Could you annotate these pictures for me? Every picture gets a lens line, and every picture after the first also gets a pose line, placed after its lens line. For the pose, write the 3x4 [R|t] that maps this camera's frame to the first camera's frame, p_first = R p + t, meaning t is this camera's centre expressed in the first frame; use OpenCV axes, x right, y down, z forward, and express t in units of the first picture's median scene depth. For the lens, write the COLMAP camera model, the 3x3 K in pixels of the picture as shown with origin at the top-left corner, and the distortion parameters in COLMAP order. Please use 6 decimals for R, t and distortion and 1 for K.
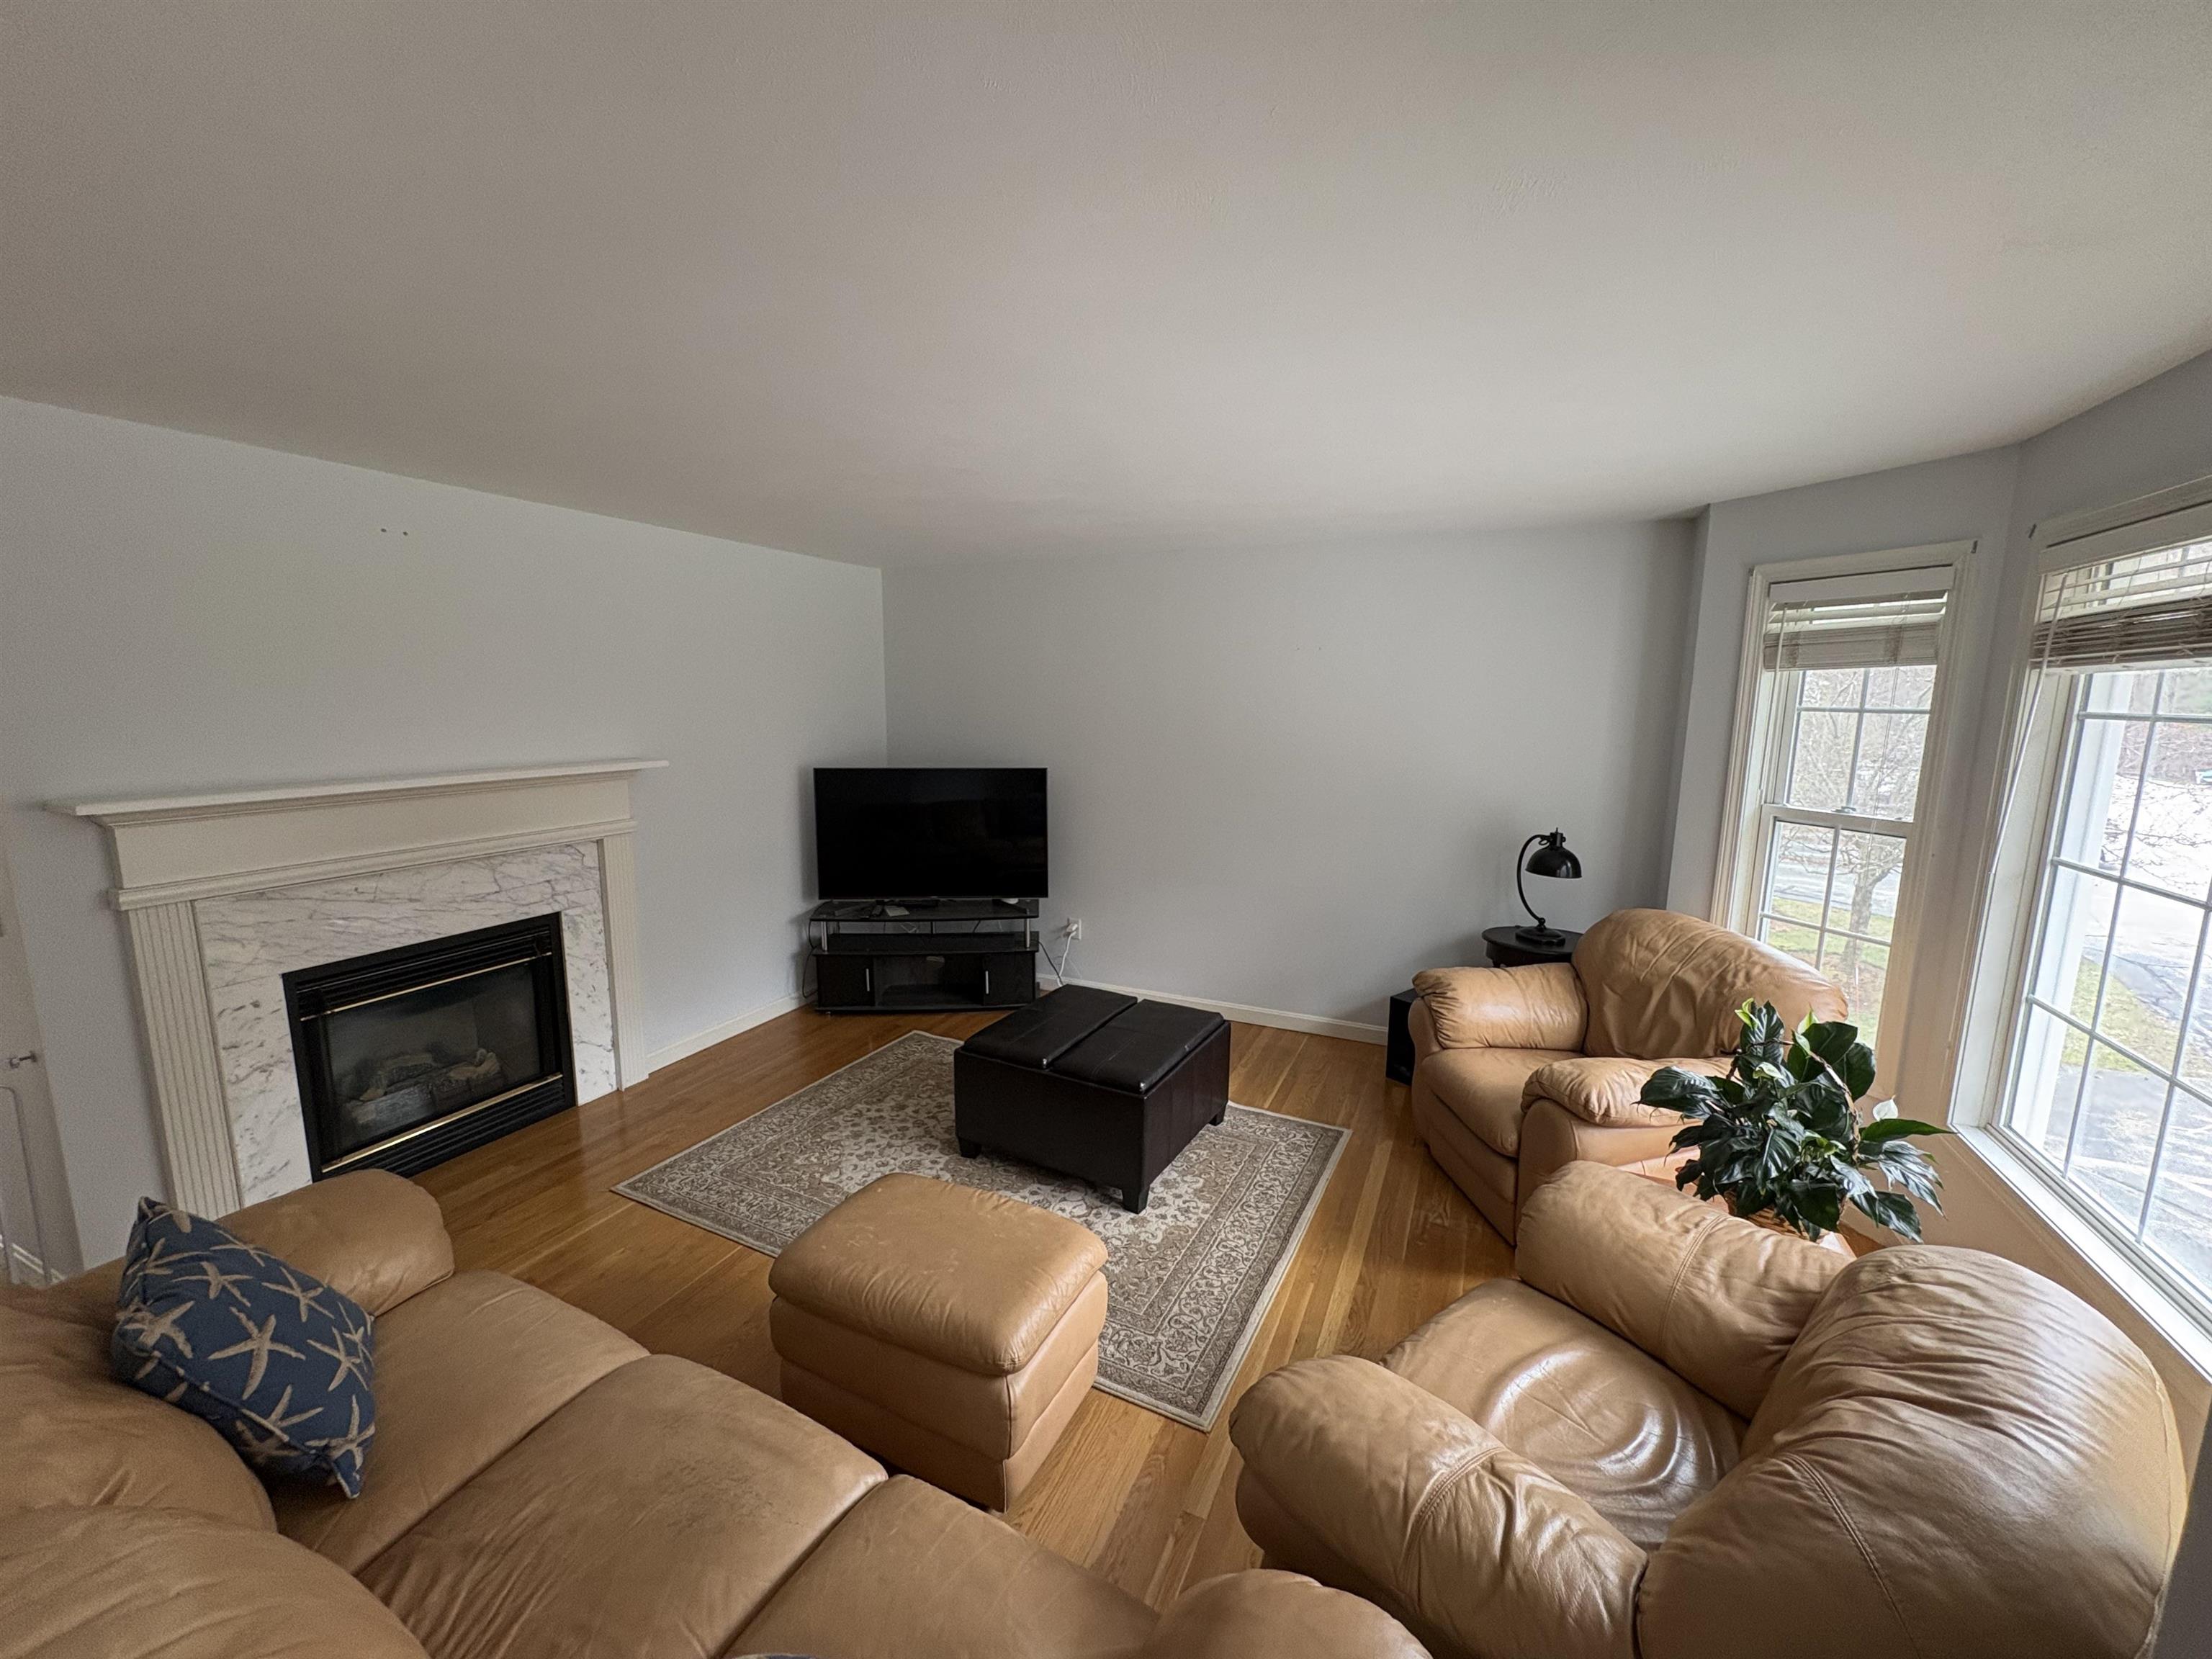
lens RADIAL K [[872.8, 0, 1116.6], [0, 872.8, 838.1], [0, 0, 1]] dist [-0.000428, -0.000216]
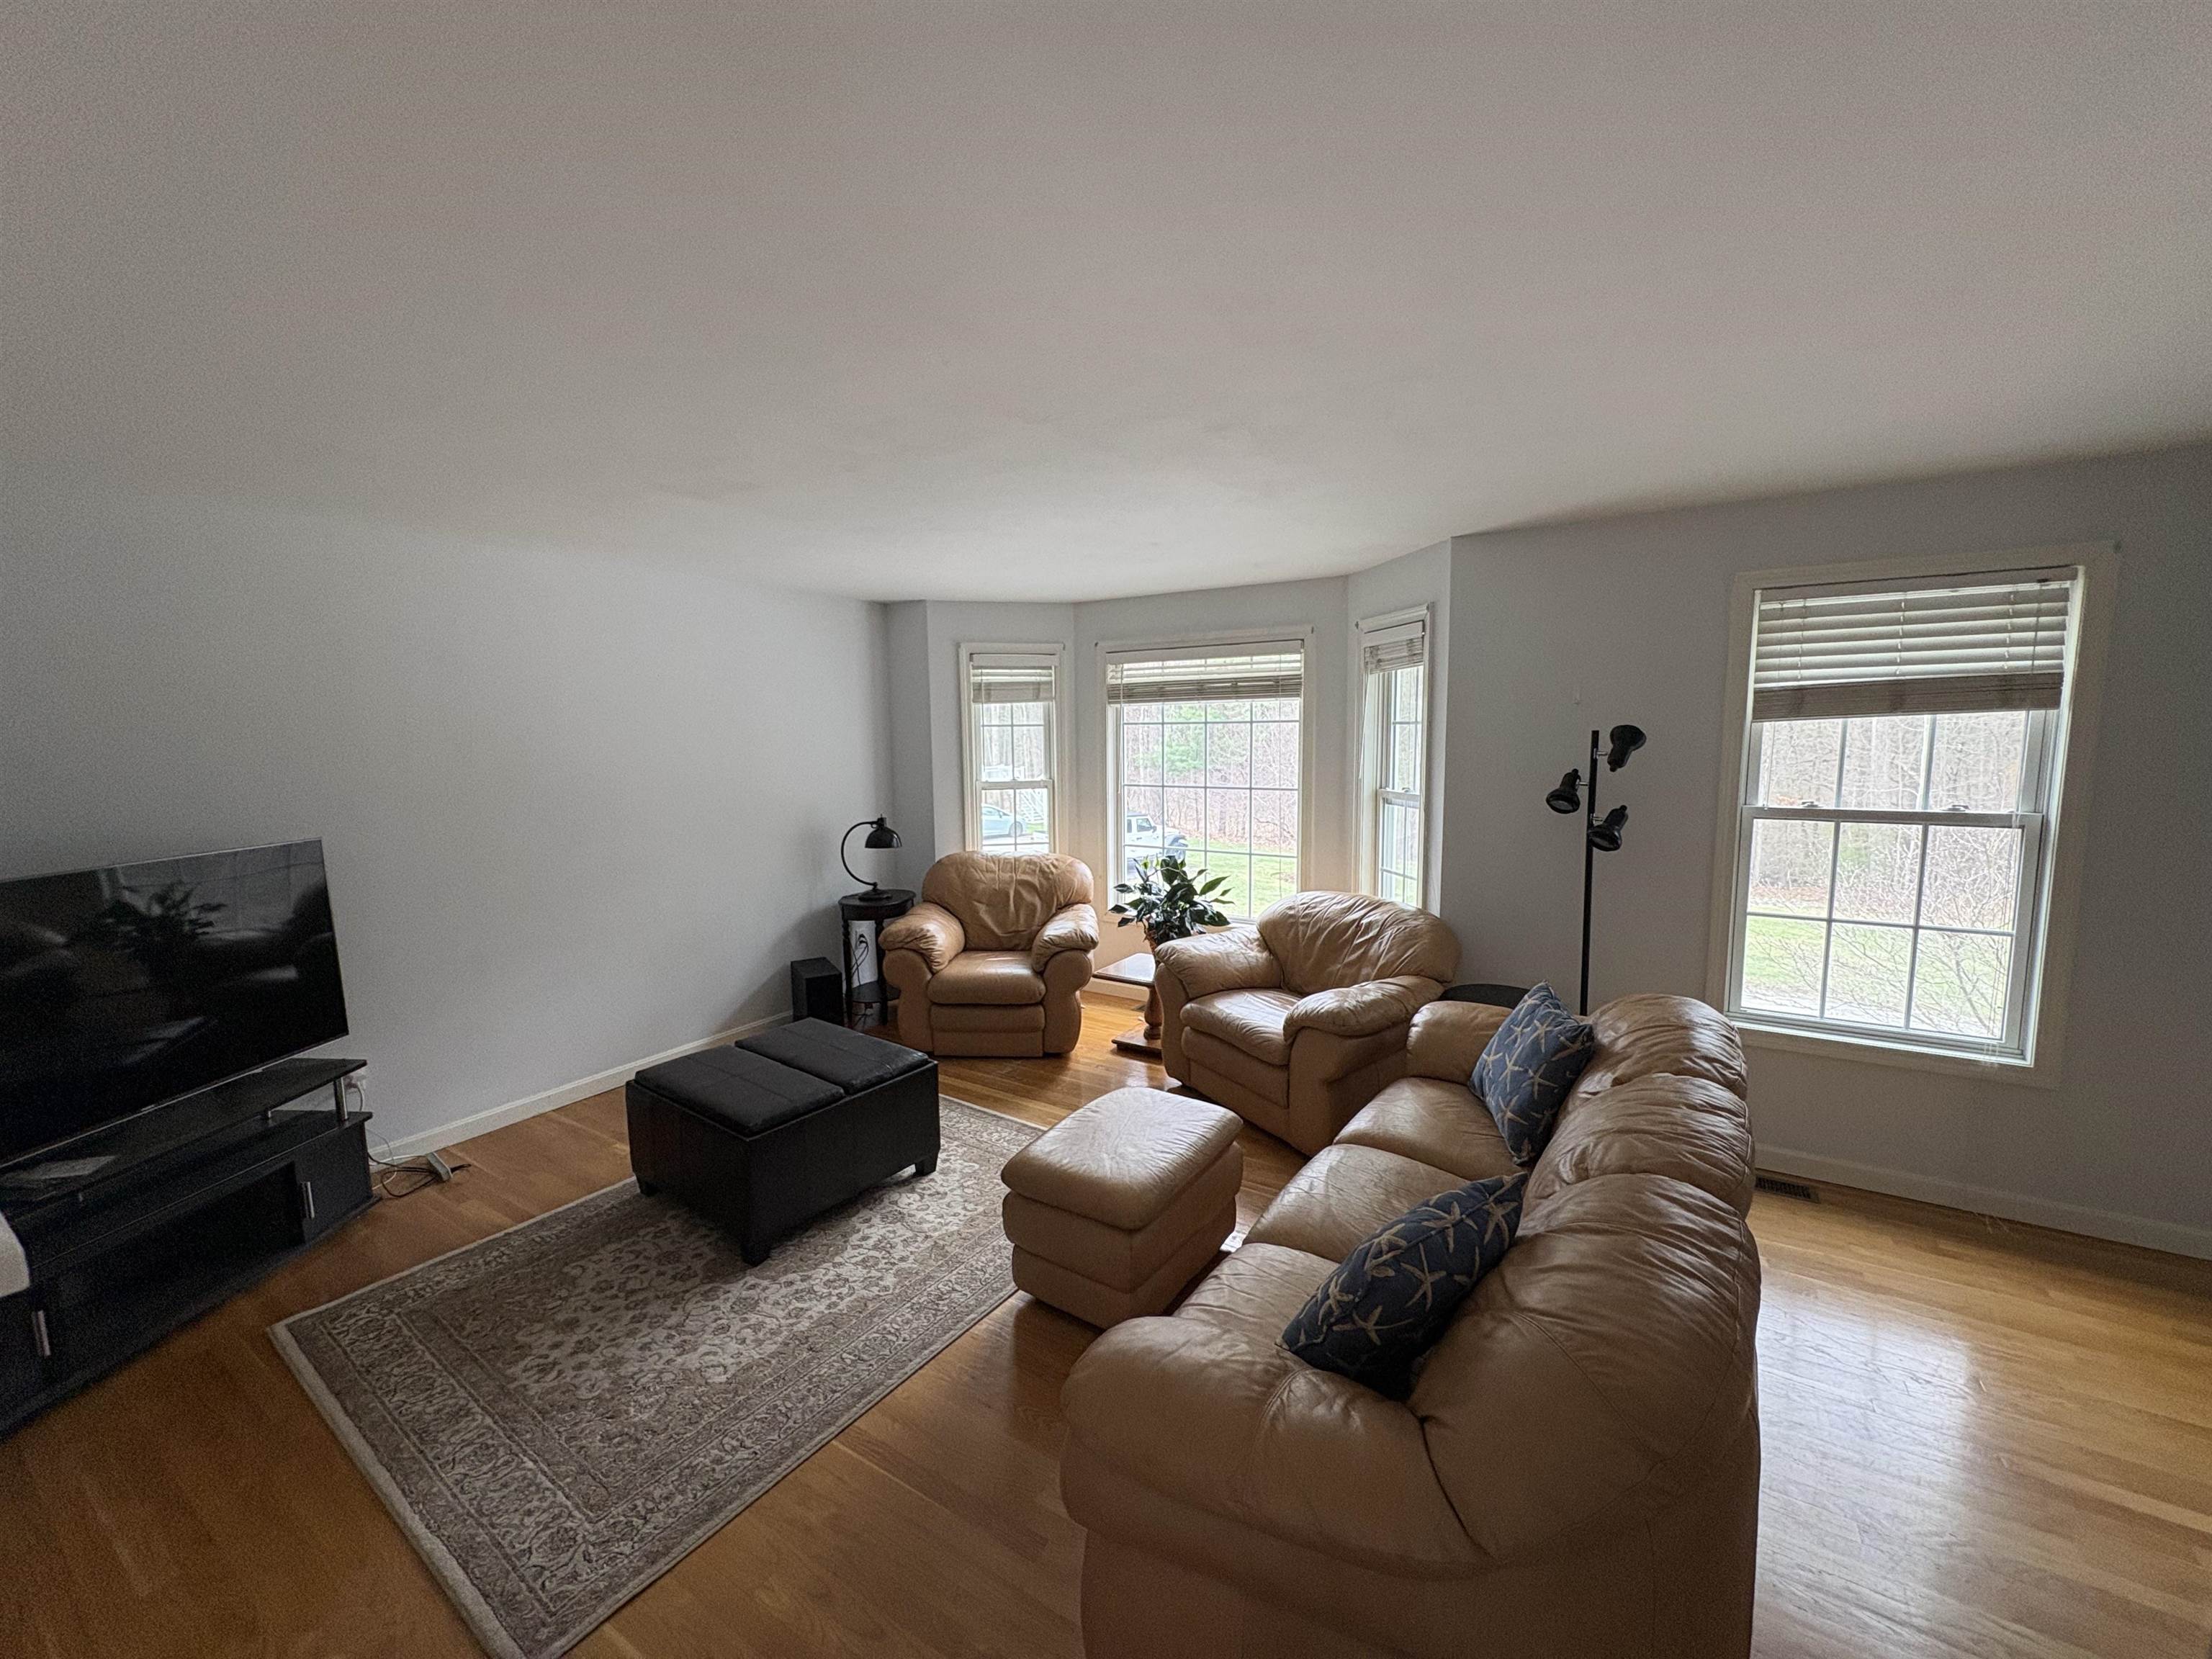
lens RADIAL K [[884.2, 0, 1106.0], [0, 884.2, 829.5], [0, 0, 1]] dist [0.001001, -0.000079]
pose [[0.141169, -0.126171, 0.981913, -0.986750], [0.172047, 0.979879, 0.101175, -0.080925], [-0.974921, 0.154652, 0.160036, 0.510590]]
